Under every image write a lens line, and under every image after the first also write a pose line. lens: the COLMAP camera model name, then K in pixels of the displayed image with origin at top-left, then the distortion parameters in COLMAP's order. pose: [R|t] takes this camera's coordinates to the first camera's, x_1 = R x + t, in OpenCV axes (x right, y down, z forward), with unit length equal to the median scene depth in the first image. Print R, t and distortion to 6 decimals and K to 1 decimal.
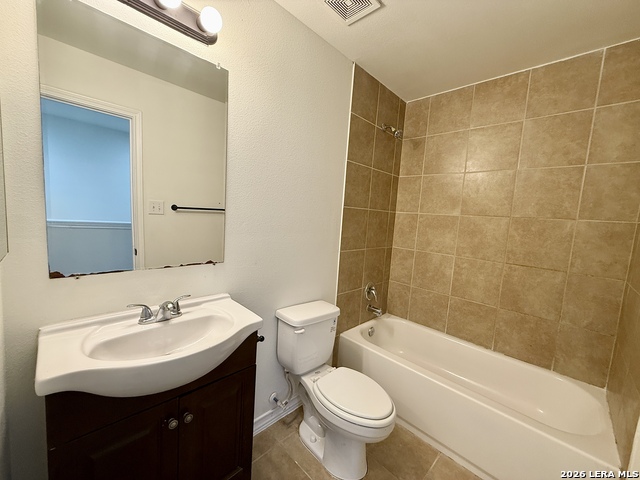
lens RADIAL K [[255.1, 0, 320.5], [0, 255.1, 242.4], [0, 0, 1]] dist [0.002445, 0.000154]
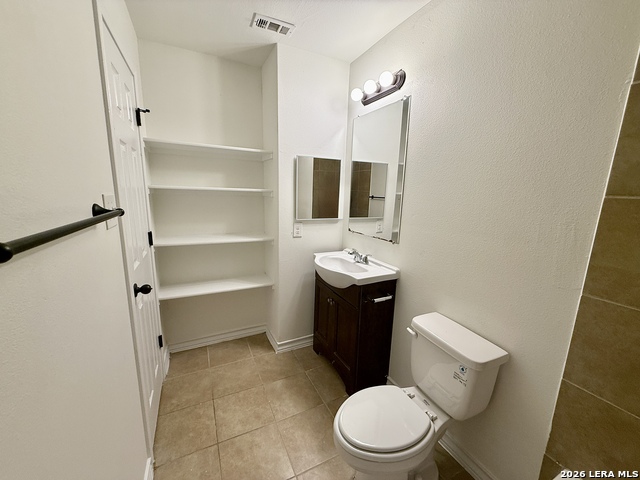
lens RADIAL K [[255.1, 0, 318.1], [0, 255.1, 239.3], [0, 0, 1]] dist [0.002445, 0.000154]
pose [[-0.329526, 0.104023, -0.938398, 0.775052], [-0.152758, 0.974942, 0.161716, -0.073813], [0.931707, 0.196638, -0.305379, 0.790800]]
